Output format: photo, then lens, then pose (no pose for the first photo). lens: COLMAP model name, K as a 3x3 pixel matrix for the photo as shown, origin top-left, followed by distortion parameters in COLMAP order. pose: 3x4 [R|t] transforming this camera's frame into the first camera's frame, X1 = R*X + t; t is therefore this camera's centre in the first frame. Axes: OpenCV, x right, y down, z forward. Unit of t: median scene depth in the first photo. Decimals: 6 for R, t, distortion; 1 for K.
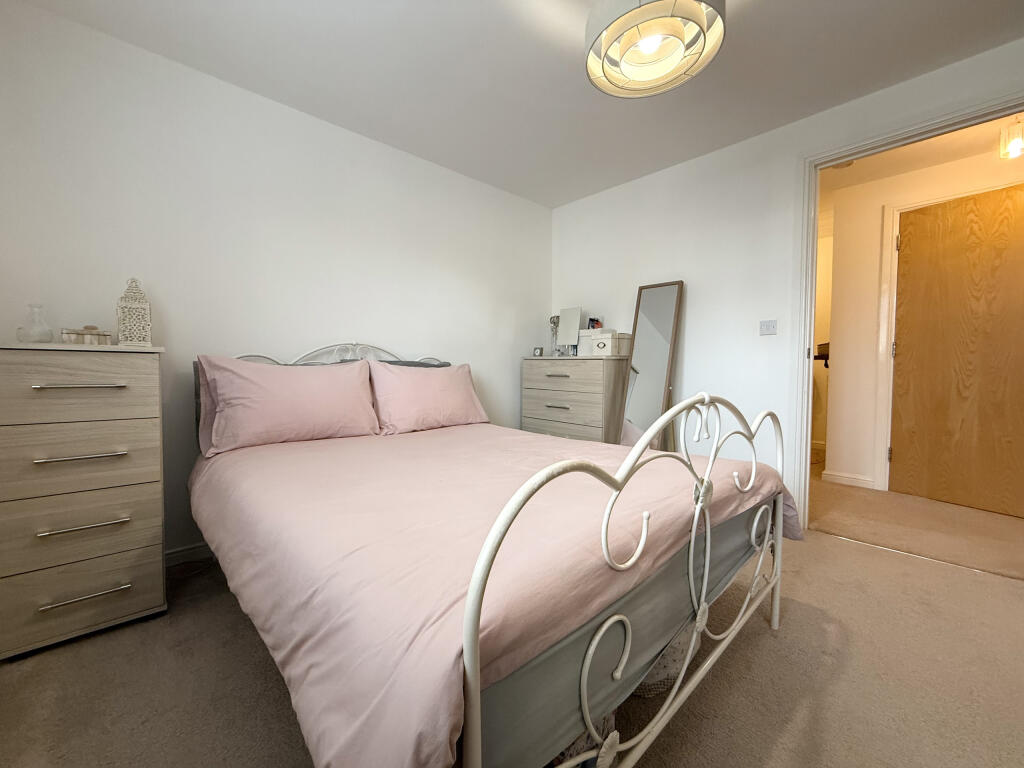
lens RADIAL K [[416.0, 0, 509.1], [0, 416.0, 381.2], [0, 0, 1]] dist [-0.000448, 0.000134]
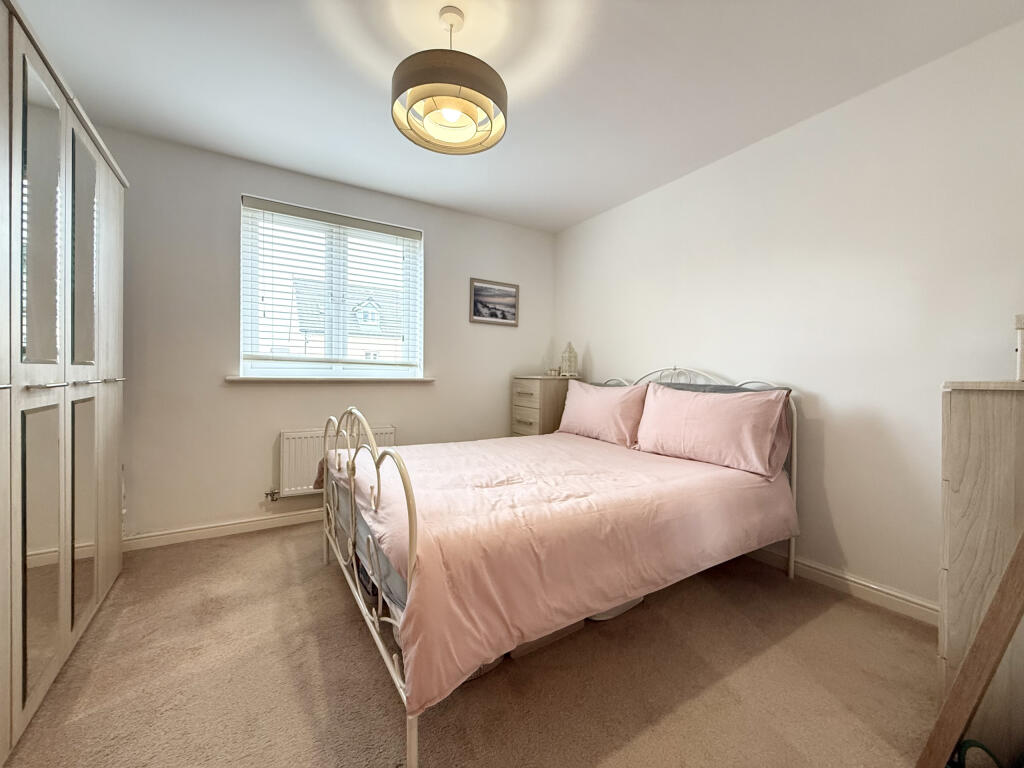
lens RADIAL K [[416.0, 0, 509.1], [0, 416.0, 381.2], [0, 0, 1]] dist [-0.000448, 0.000134]
pose [[-0.174580, -0.001649, -0.984642, 1.198929], [-0.063632, 0.997927, 0.009611, -0.060781], [0.982585, 0.064333, -0.174323, 1.176565]]
